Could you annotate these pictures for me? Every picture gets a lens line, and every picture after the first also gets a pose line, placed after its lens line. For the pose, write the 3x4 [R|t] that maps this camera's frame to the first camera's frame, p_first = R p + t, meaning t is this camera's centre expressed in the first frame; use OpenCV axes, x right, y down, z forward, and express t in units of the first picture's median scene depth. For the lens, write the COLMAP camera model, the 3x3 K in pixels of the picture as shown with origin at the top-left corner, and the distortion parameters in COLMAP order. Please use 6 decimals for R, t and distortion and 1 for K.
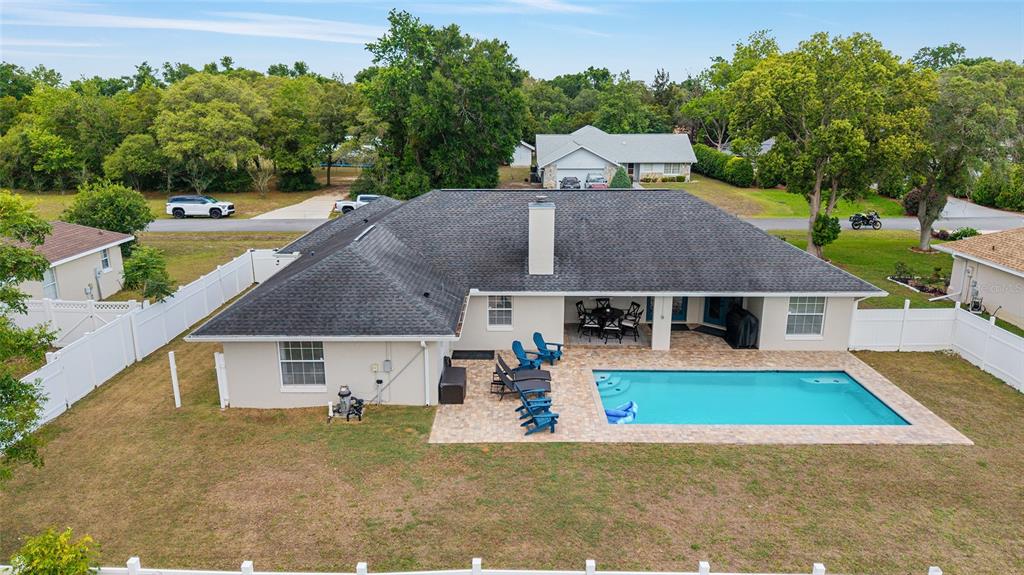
lens RADIAL K [[685.3, 0, 512.0], [0, 685.3, 287.5], [0, 0, 1]] dist [0.041536, -0.053428]
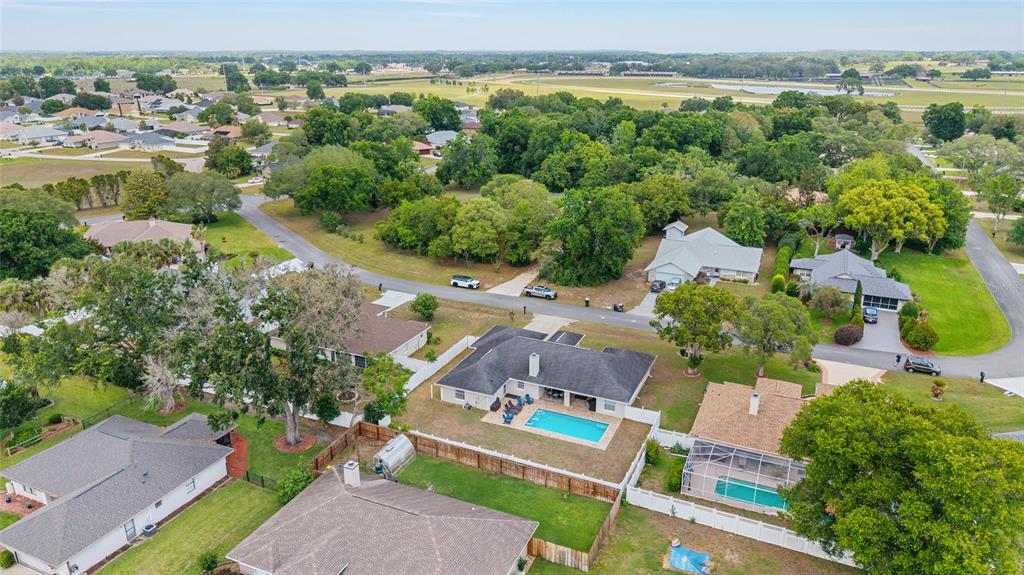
lens RADIAL K [[688.2, 0, 512.0], [0, 688.2, 287.5], [0, 0, 1]] dist [0.042020, -0.058388]
pose [[0.910690, 0.133828, -0.390811, 1.169320], [-0.104871, 0.989974, 0.094627, -0.733587], [0.399556, -0.045191, 0.915594, -2.019229]]
